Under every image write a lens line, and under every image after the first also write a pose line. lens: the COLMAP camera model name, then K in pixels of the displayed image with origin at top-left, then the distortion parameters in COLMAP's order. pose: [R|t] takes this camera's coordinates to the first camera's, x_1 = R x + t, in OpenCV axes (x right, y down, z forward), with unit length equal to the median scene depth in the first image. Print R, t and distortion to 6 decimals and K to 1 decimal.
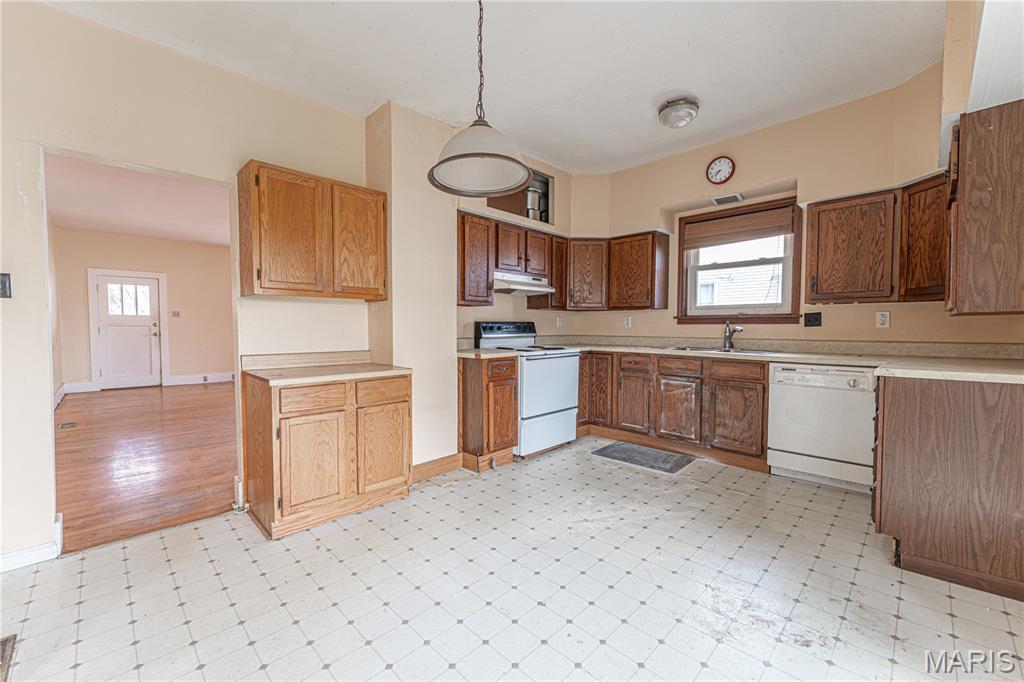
lens RADIAL K [[415.5, 0, 515.1], [0, 415.5, 341.0], [0, 0, 1]] dist [-0.000576, -0.000033]
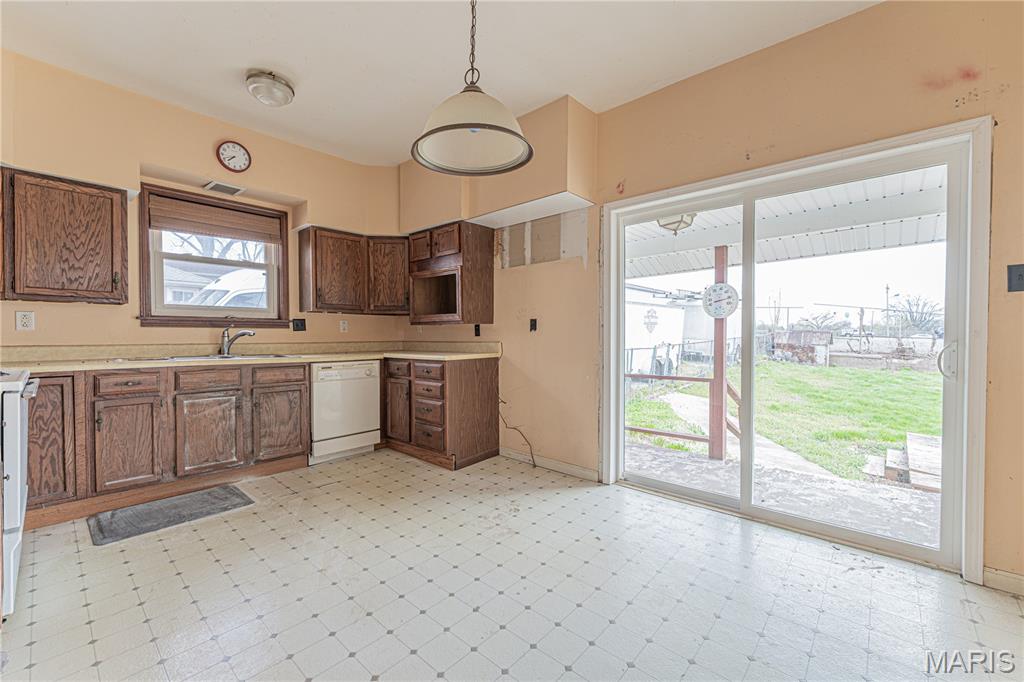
lens RADIAL K [[415.5, 0, 515.1], [0, 415.5, 341.0], [0, 0, 1]] dist [-0.000576, -0.000033]
pose [[-0.054102, -0.017572, 0.998381, -0.452230], [0.032575, 0.999282, 0.019353, -0.009810], [-0.998004, 0.033570, -0.053491, 0.463961]]
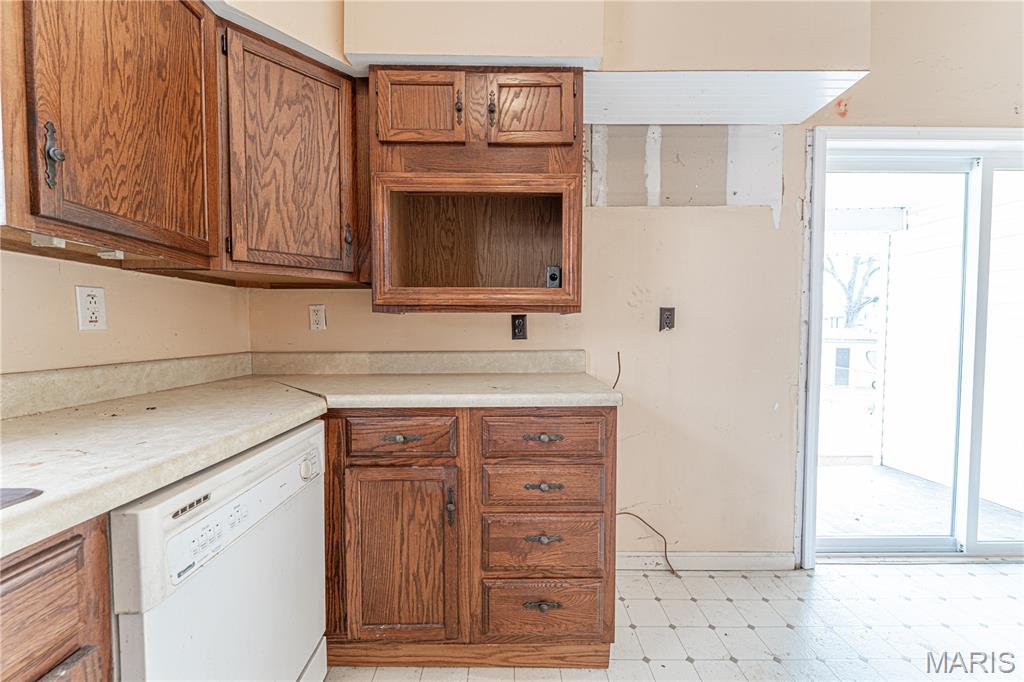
lens RADIAL K [[407.1, 0, 514.3], [0, 407.1, 343.1], [0, 0, 1]] dist [-0.000861, 0.000067]
pose [[-0.709543, -0.026499, 0.704164, 0.315379], [0.020158, 0.998120, 0.057873, -0.030539], [-0.704374, 0.055257, -0.707675, 0.892739]]
